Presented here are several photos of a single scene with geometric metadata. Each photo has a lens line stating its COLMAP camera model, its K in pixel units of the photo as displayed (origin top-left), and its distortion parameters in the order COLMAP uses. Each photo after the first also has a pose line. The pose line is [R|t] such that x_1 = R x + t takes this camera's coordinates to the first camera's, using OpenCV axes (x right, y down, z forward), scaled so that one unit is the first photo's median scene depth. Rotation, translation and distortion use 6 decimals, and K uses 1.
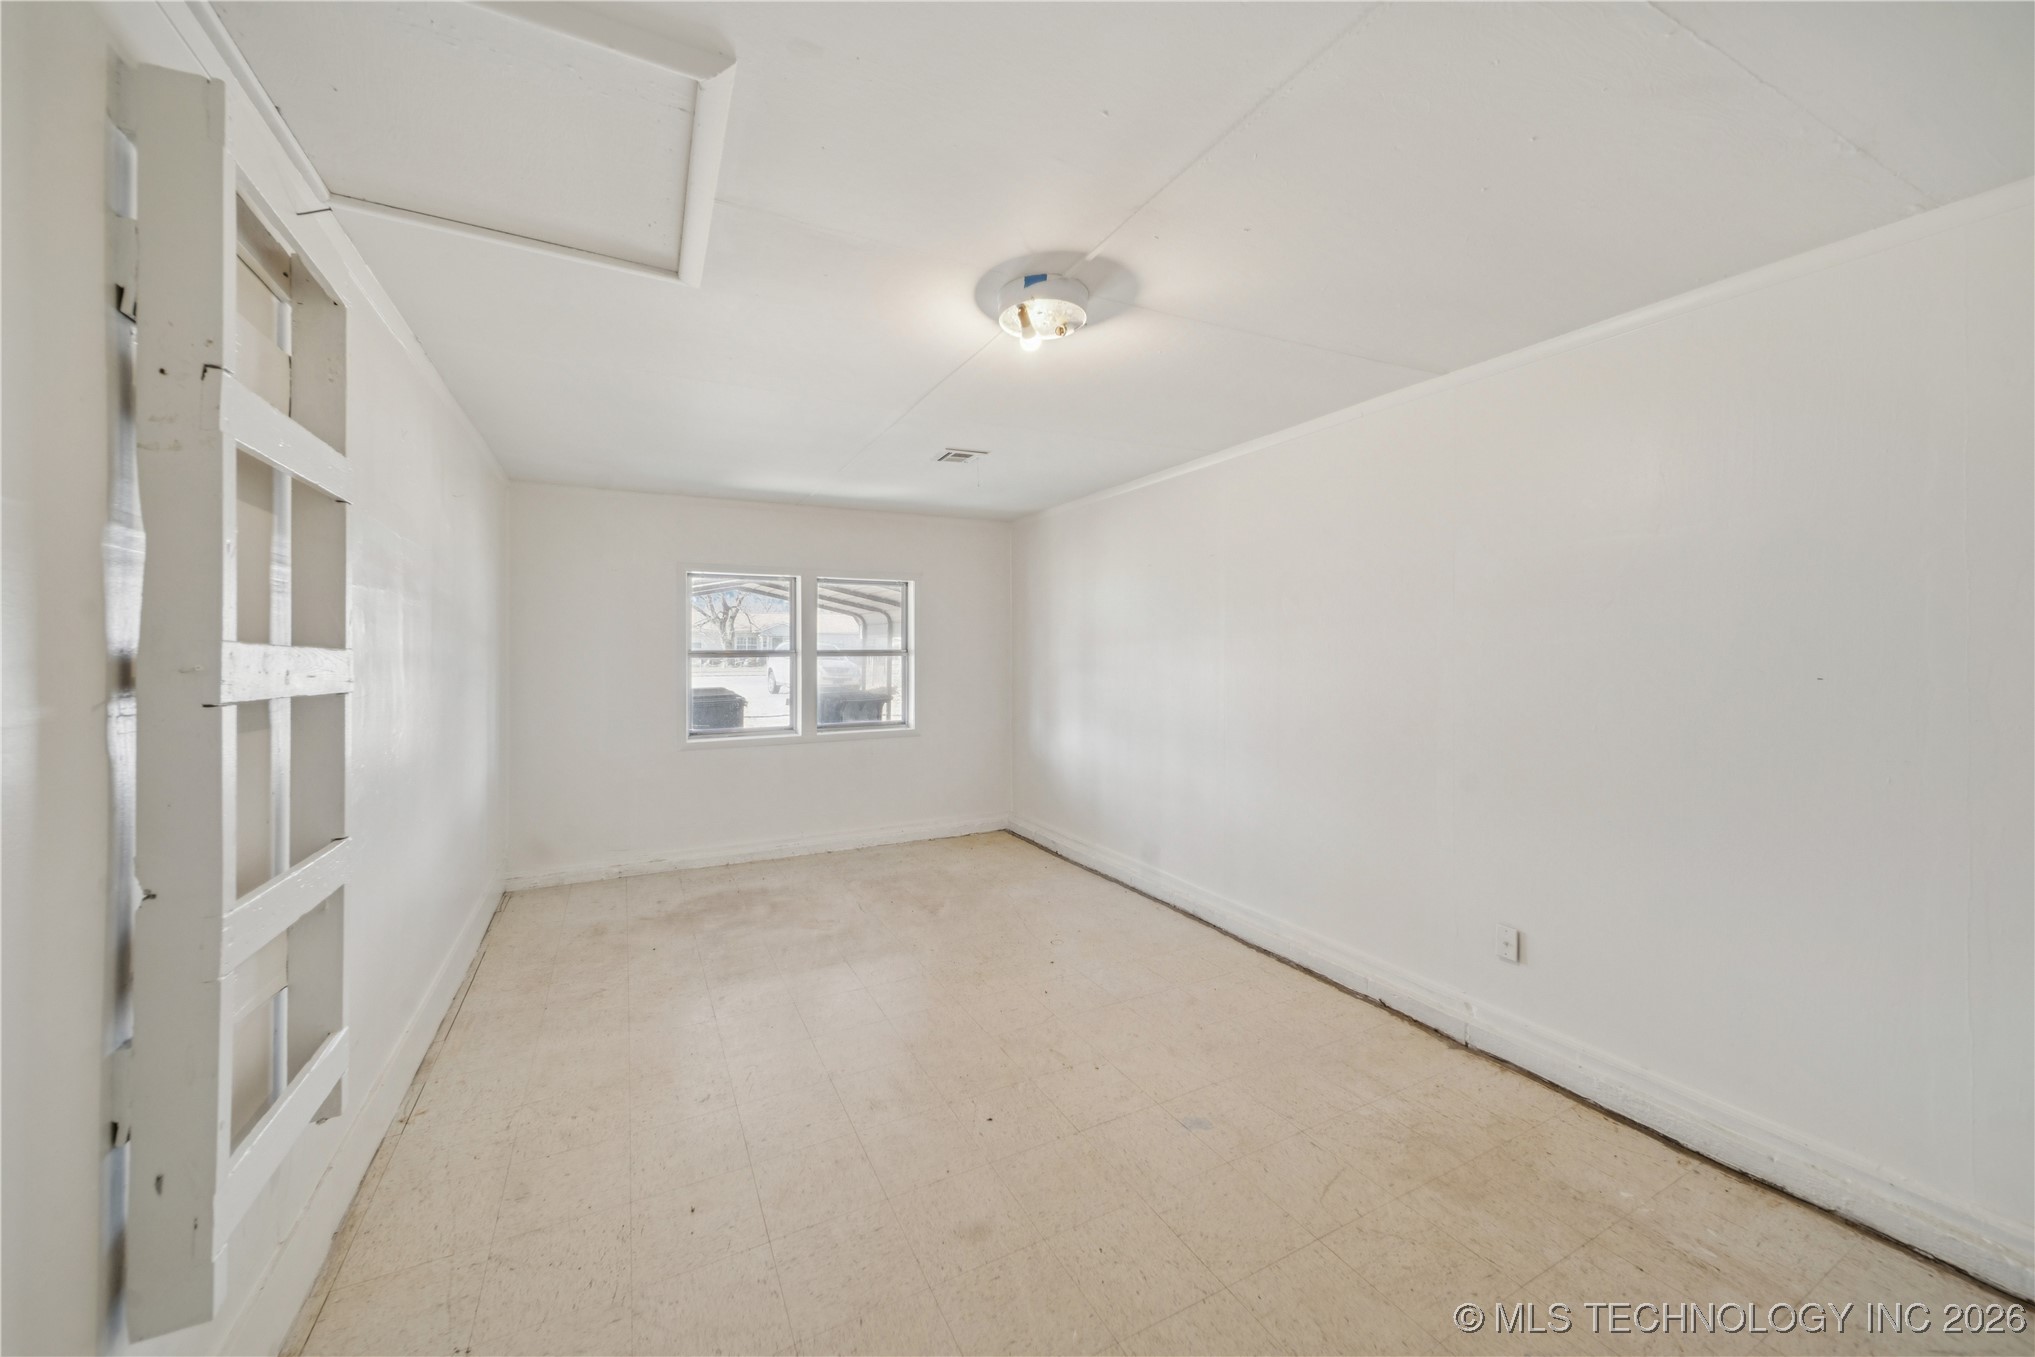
lens RADIAL K [[727.6, 0, 1016.2], [0, 727.6, 664.3], [0, 0, 1]] dist [0.010308, -0.002497]
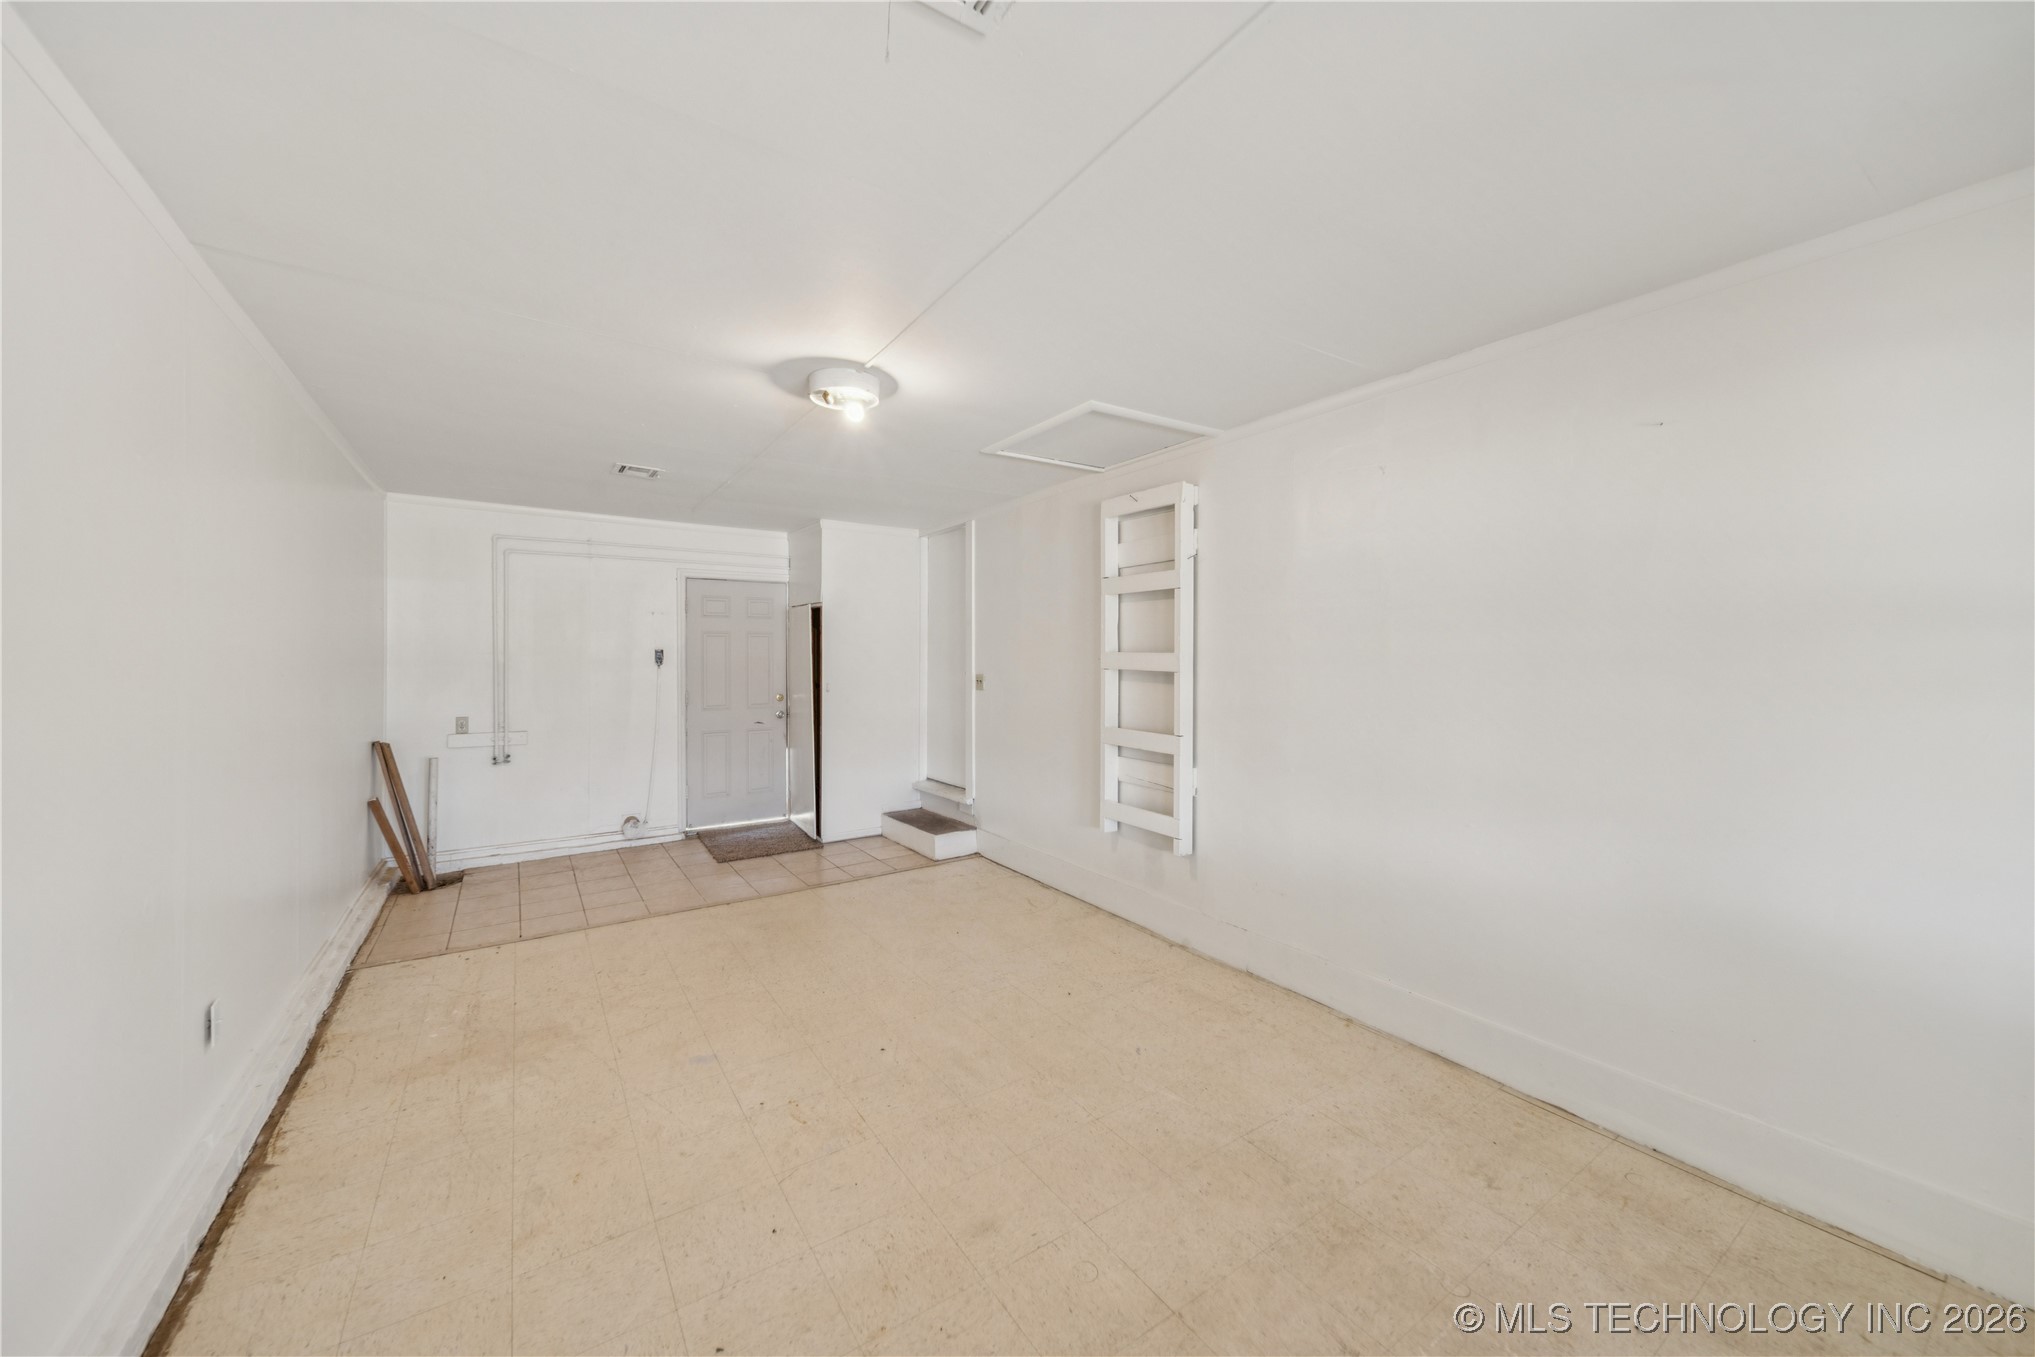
lens RADIAL K [[727.6, 0, 1005.2], [0, 727.6, 638.7], [0, 0, 1]] dist [0.010308, -0.002497]
pose [[-0.995794, -0.000445, -0.091616, -0.121641], [0.000497, 0.999947, -0.010249, -0.026968], [0.091616, -0.010252, -0.995742, 2.149845]]
